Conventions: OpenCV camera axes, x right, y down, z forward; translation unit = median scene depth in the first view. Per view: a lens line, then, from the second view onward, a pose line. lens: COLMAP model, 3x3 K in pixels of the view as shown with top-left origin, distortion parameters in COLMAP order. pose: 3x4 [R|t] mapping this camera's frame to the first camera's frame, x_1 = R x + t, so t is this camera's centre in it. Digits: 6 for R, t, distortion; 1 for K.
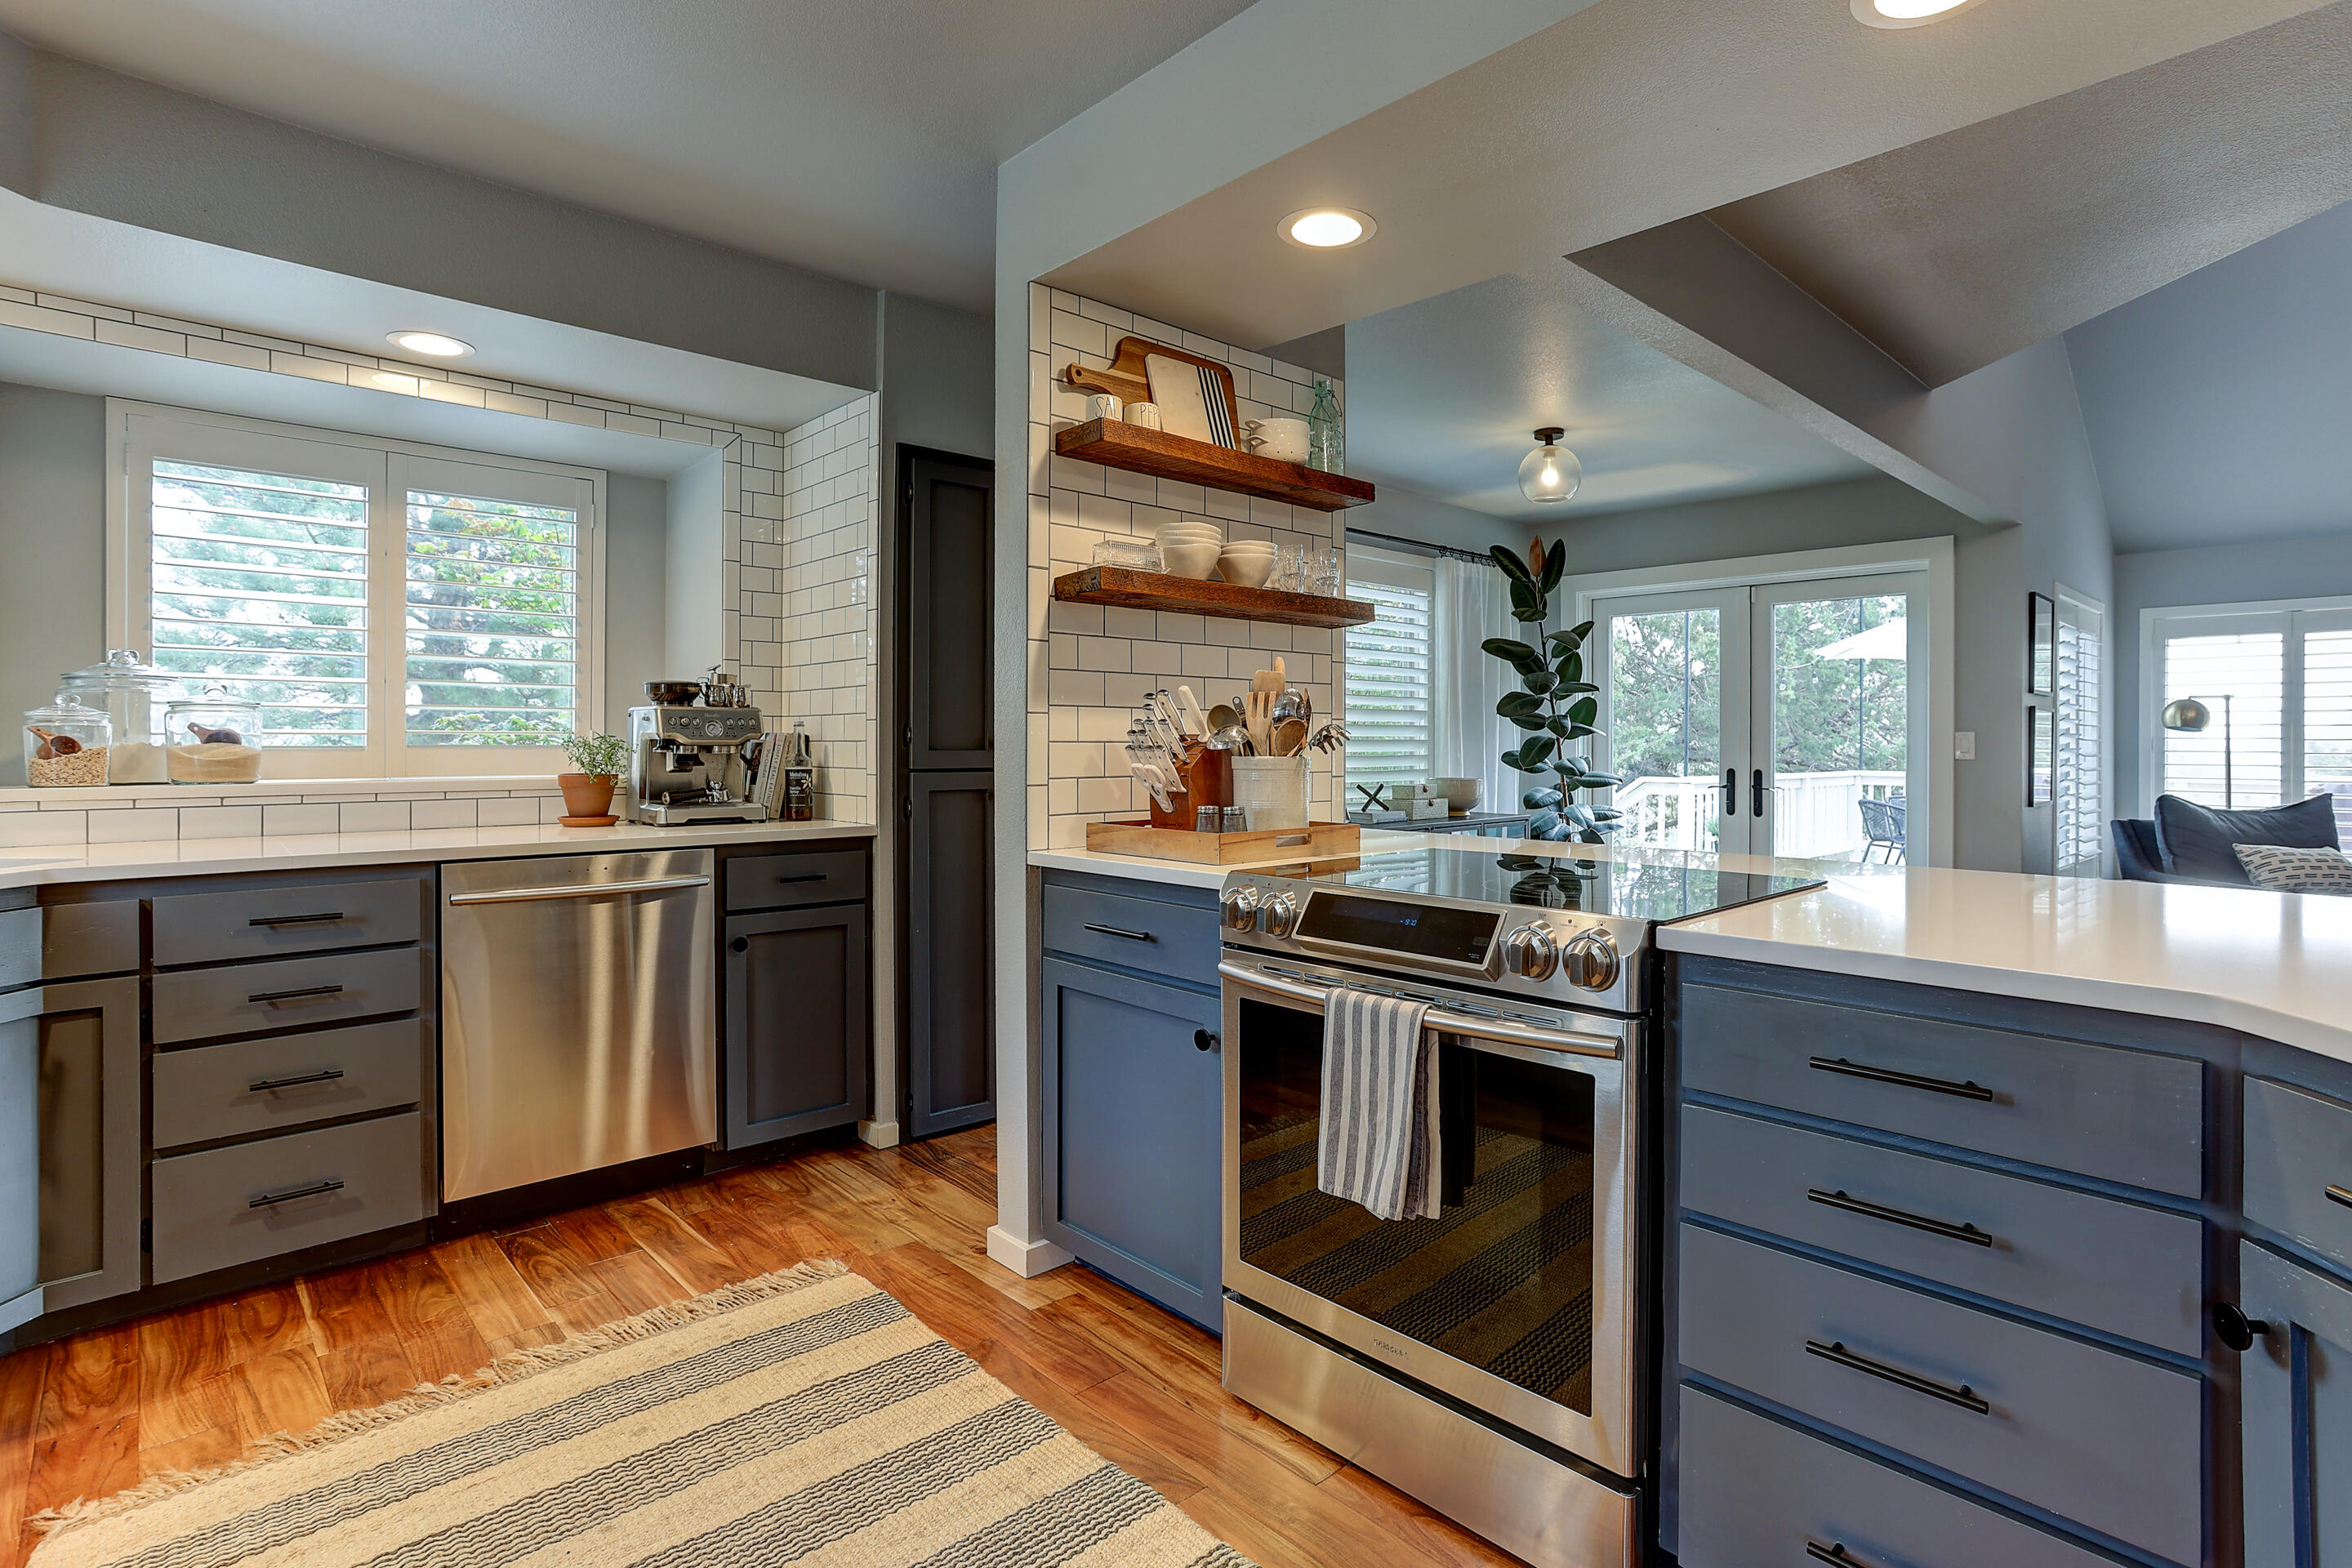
lens RADIAL K [[1168.3, 0, 1205.8], [0, 1168.3, 741.1], [0, 0, 1]] dist [-0.062472, 0.031981]
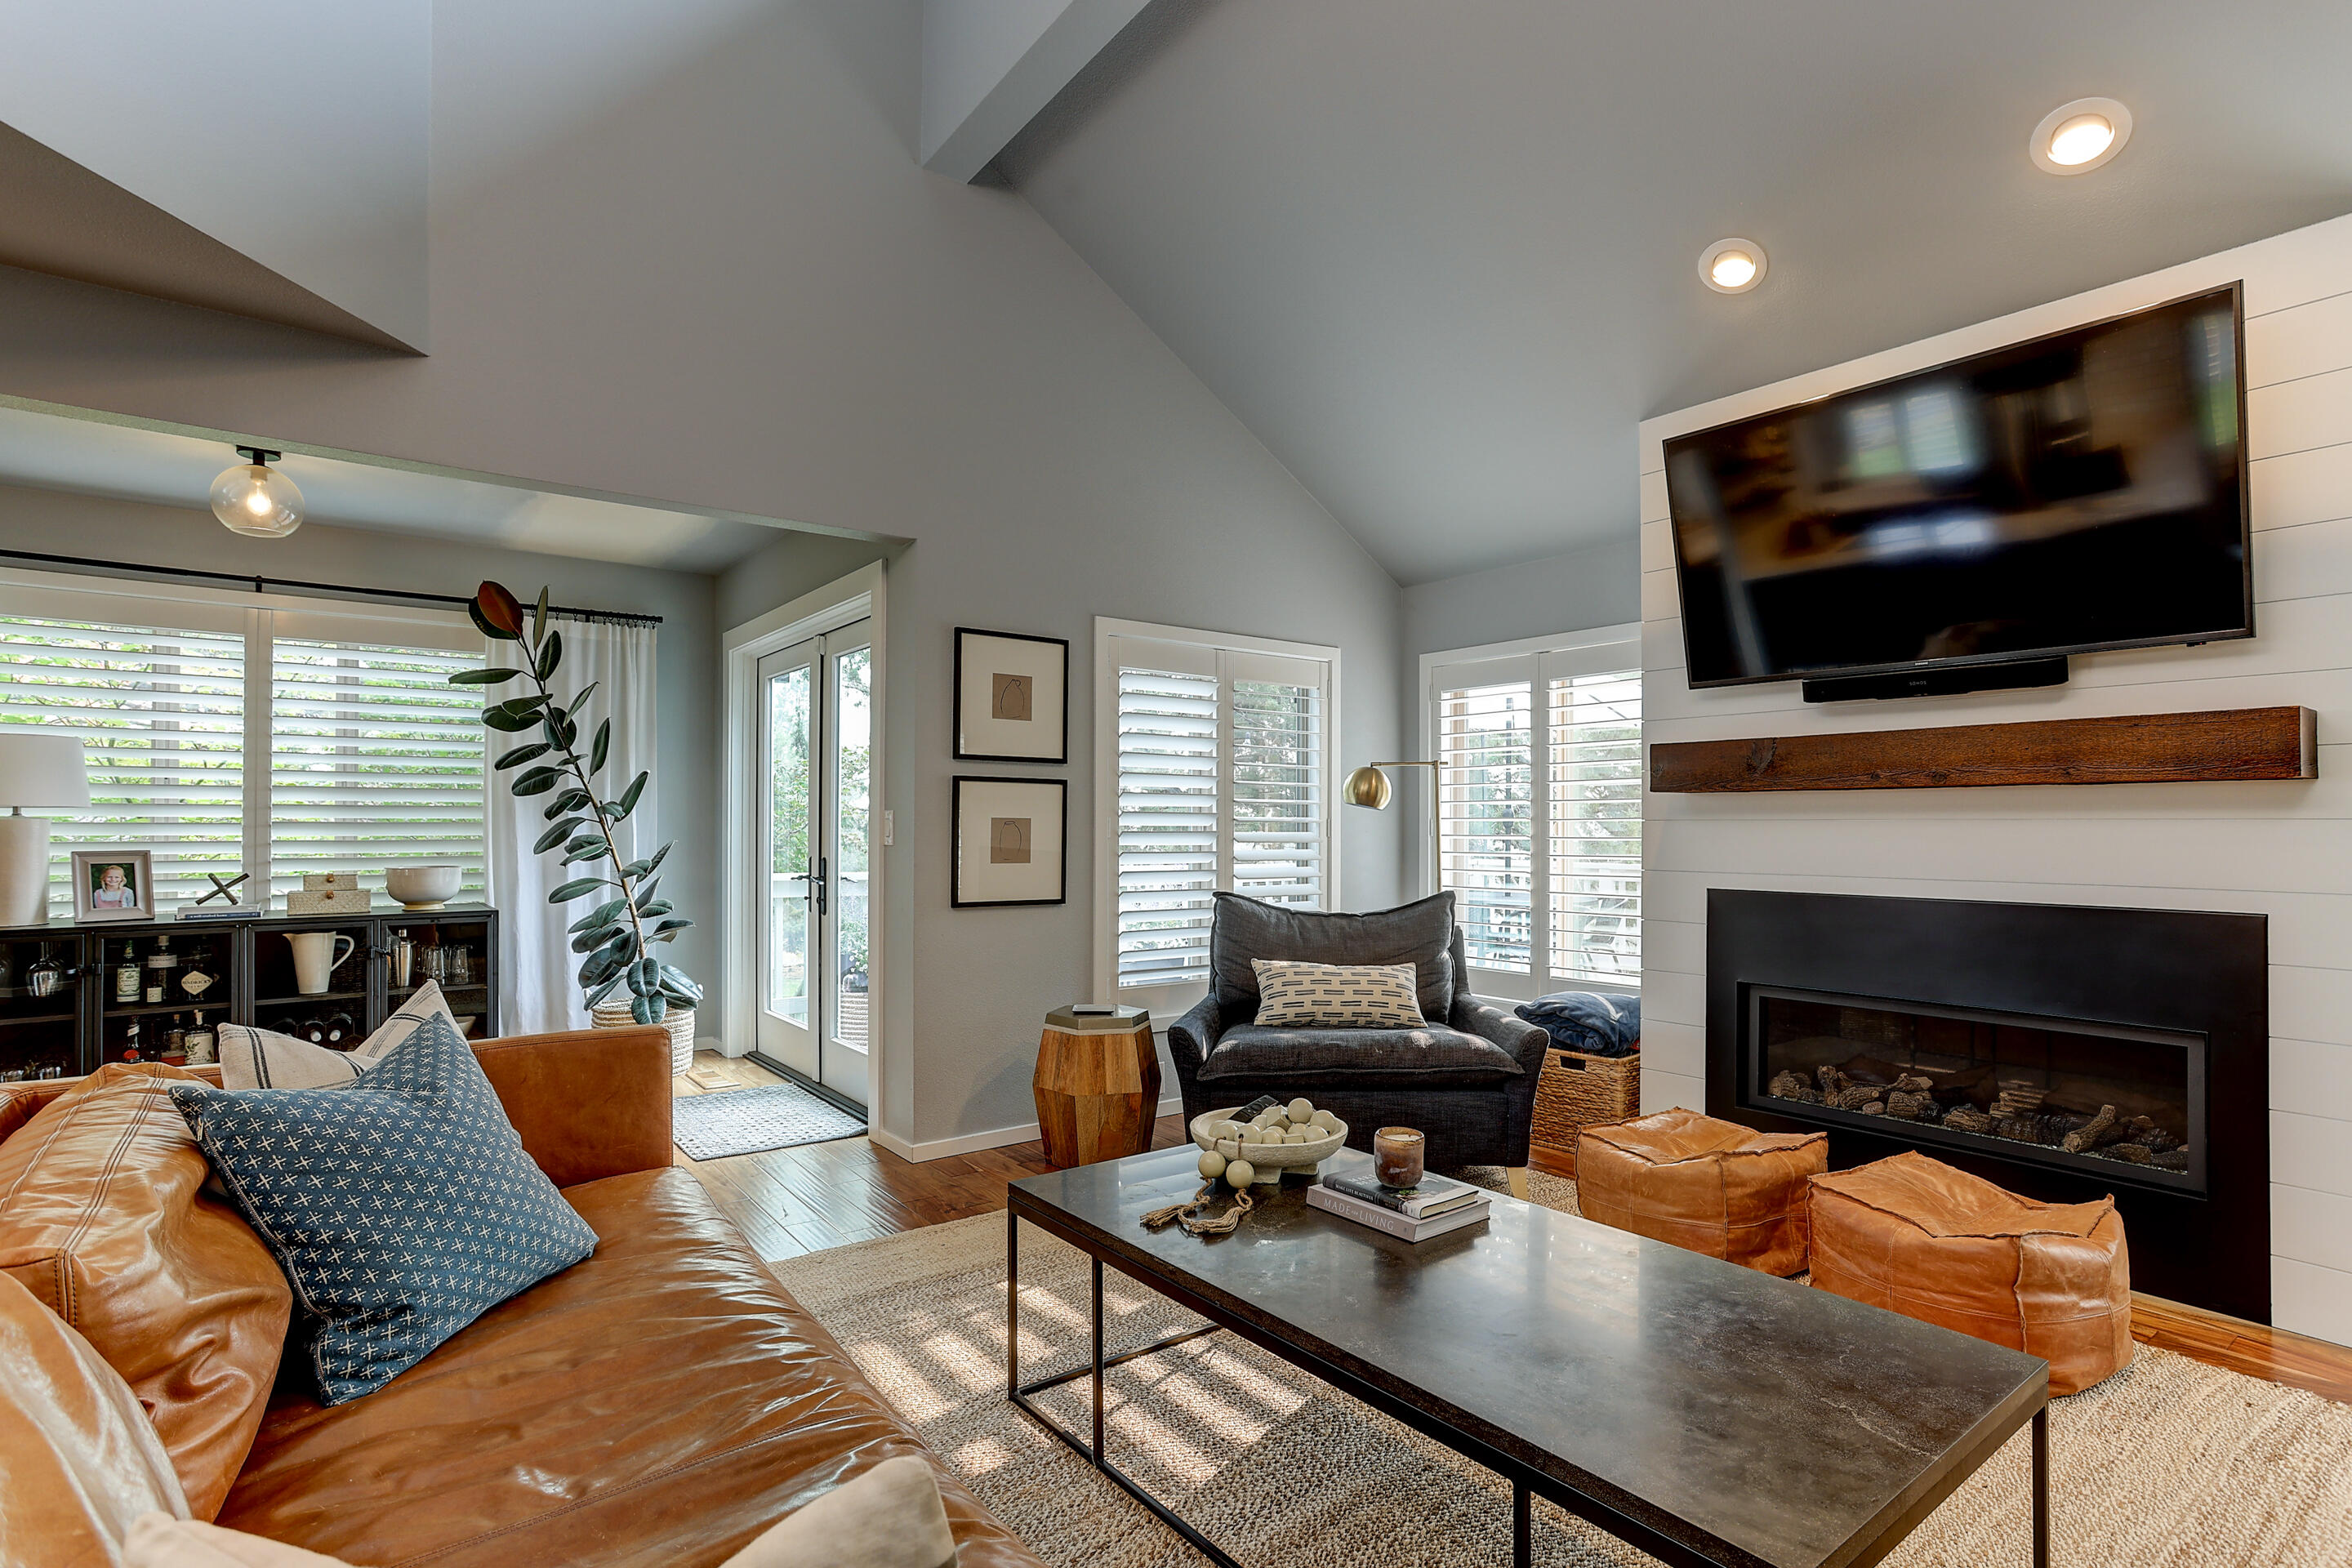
lens RADIAL K [[1160.9, 0, 1191.2], [0, 1160.9, 820.6], [0, 0, 1]] dist [-0.059086, 0.037105]
pose [[0.993605, -0.000451, -0.112915, 1.932141], [-0.000266, 0.999980, -0.006329, 0.005480], [0.112916, 0.006319, 0.993584, 0.499258]]
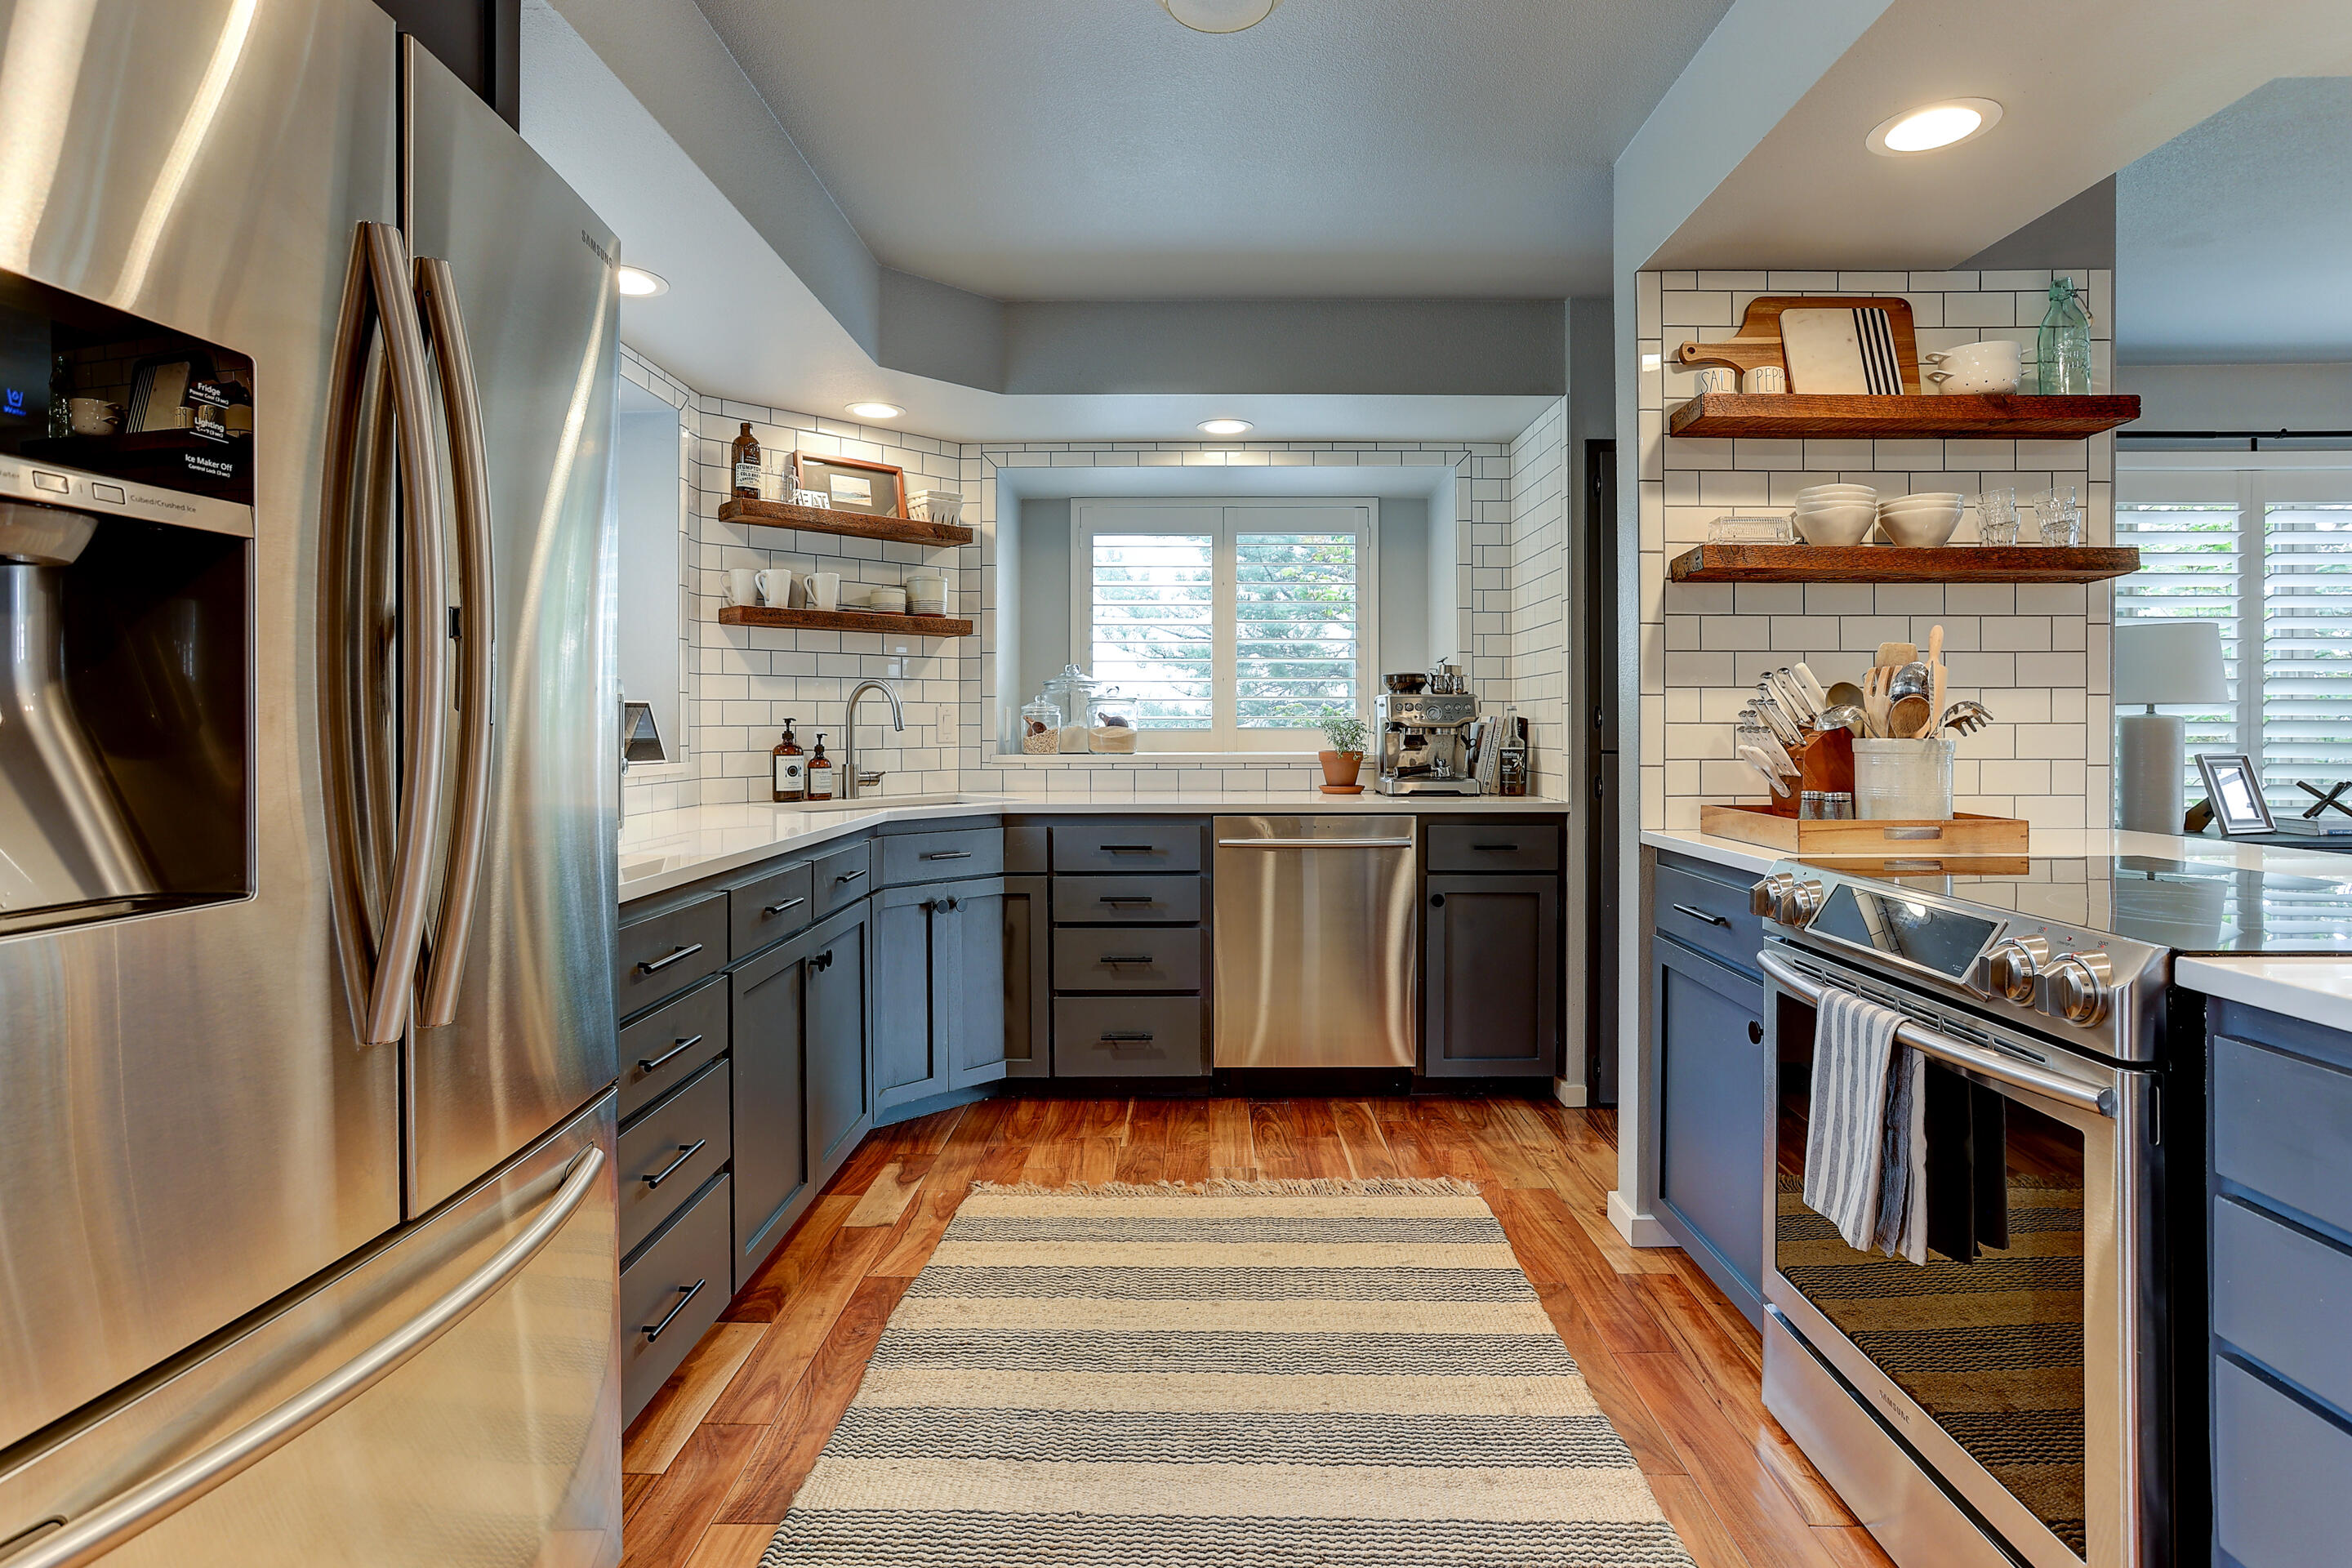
lens RADIAL K [[1164.3, 0, 1184.2], [0, 1164.3, 728.0], [0, 0, 1]] dist [-0.058874, 0.034294]
pose [[0.714322, -0.000849, -0.699817, 0.257589], [0.002281, 0.999997, 0.001116, 0.002750], [0.699814, -0.002393, 0.714321, -0.003605]]
